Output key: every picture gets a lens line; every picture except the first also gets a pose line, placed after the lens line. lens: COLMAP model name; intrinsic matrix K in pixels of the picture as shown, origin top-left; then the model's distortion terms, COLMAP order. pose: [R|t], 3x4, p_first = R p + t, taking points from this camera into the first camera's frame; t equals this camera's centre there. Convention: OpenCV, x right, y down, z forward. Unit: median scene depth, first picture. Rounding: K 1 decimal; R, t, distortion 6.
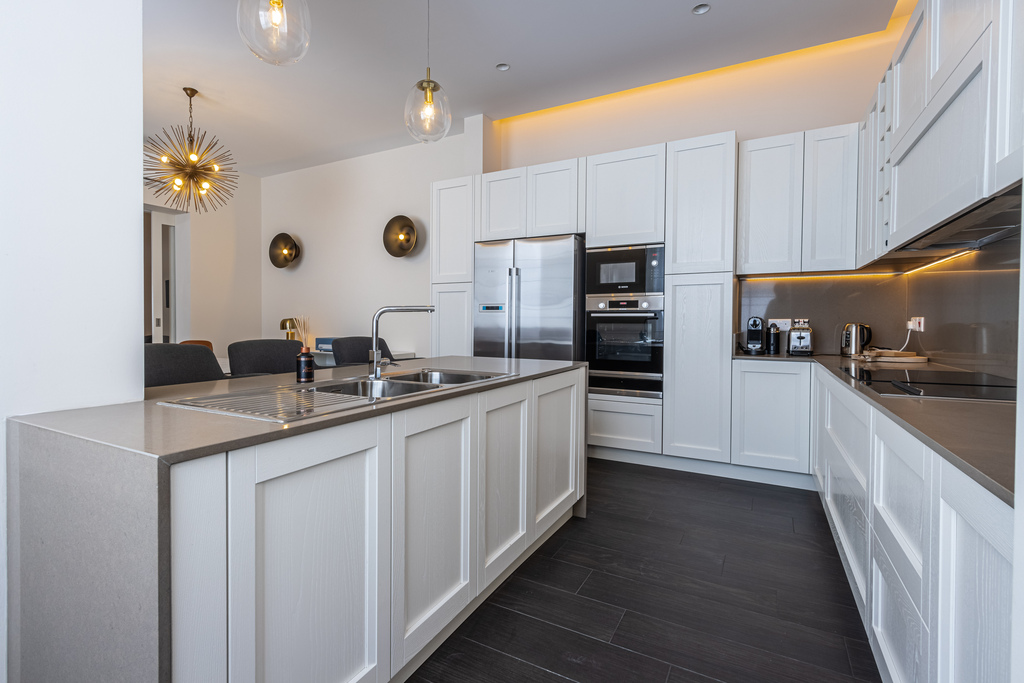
lens RADIAL K [[497.1, 0, 512.1], [0, 497.1, 323.4], [0, 0, 1]] dist [0.002643, 0.001175]
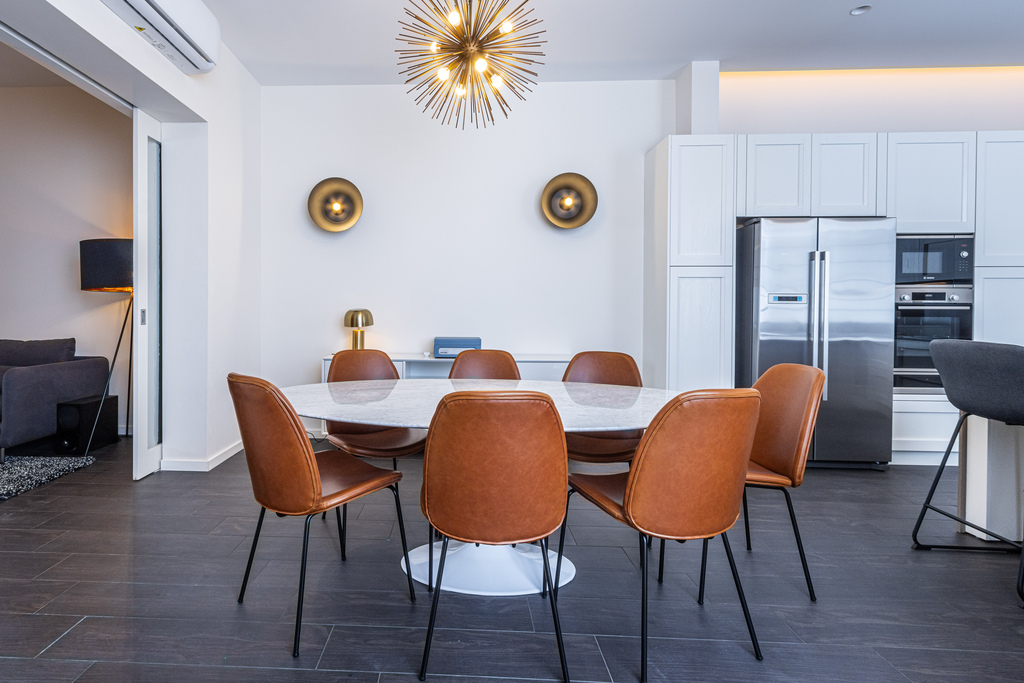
lens RADIAL K [[497.1, 0, 512.1], [0, 497.1, 323.4], [0, 0, 1]] dist [0.002643, 0.001175]
pose [[0.891583, -0.011697, 0.452706, -0.895028], [0.002289, 0.999770, 0.021323, -0.009423], [-0.452851, -0.017975, 0.891405, 0.512598]]
